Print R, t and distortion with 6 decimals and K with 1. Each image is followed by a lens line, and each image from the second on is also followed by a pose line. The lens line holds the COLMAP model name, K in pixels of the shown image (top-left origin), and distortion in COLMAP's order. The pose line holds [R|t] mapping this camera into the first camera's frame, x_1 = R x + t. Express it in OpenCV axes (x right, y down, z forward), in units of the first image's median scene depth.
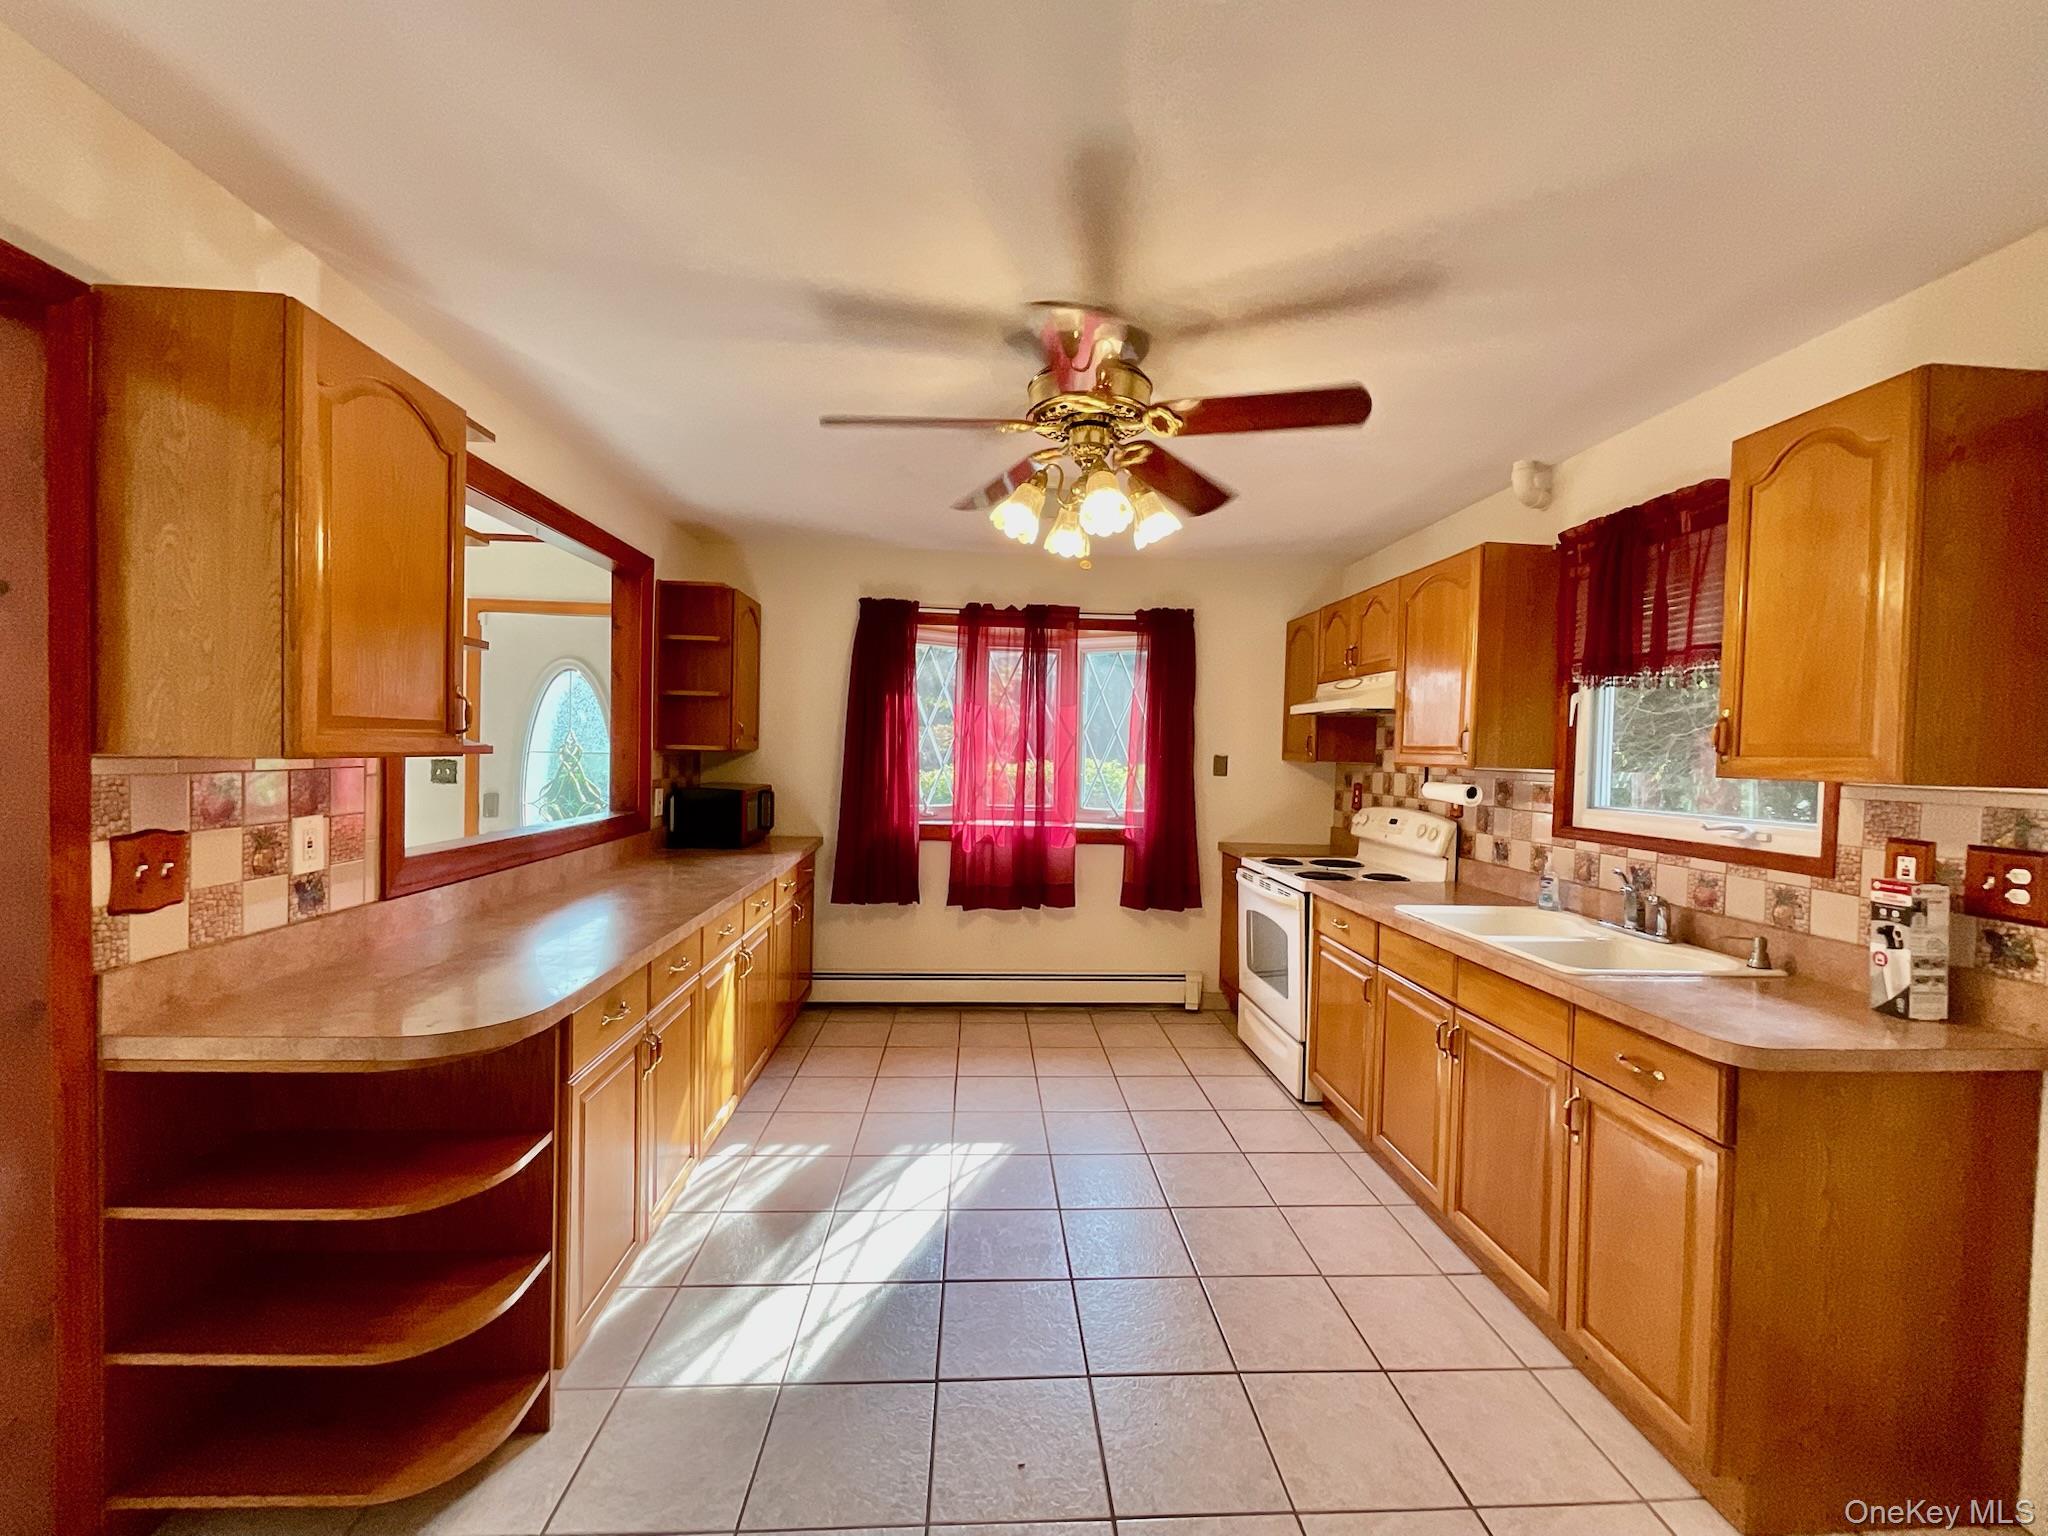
lens RADIAL K [[814.8, 0, 1029.5], [0, 814.8, 760.9], [0, 0, 1]] dist [-0.002507, -0.000131]
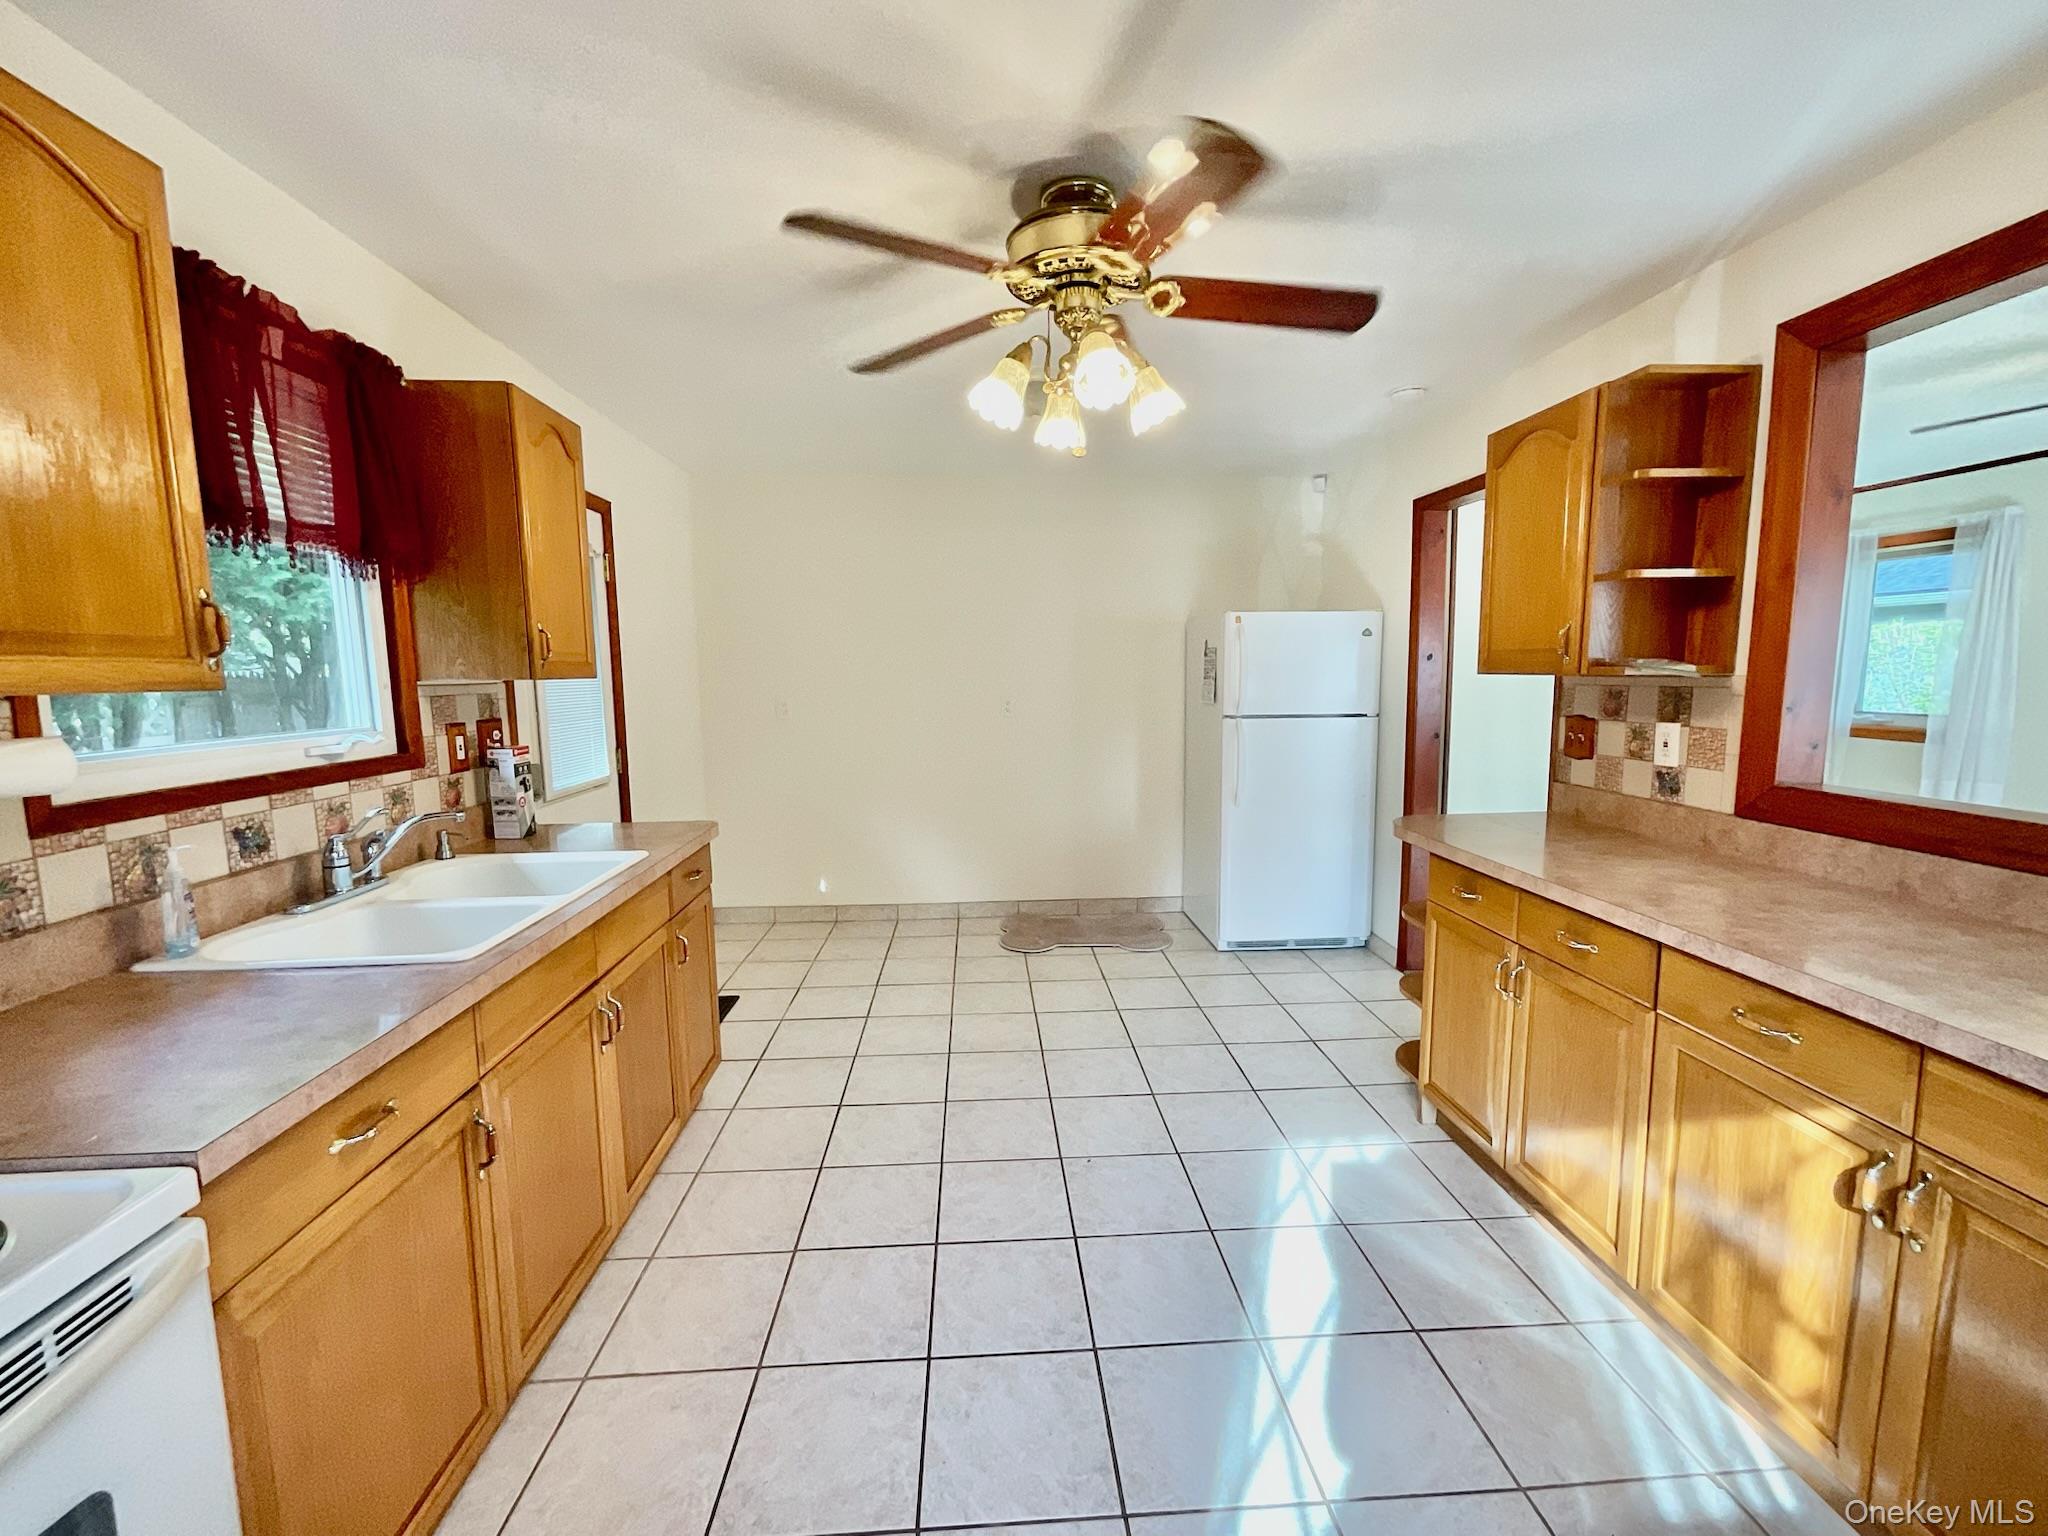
lens RADIAL K [[814.8, 0, 1029.5], [0, 814.8, 760.9], [0, 0, 1]] dist [-0.002507, -0.000131]
pose [[-0.999883, -0.012887, -0.008226, 0.151062], [-0.013830, 0.991760, 0.127357, -0.024217], [0.006517, 0.127456, -0.991823, 2.312420]]
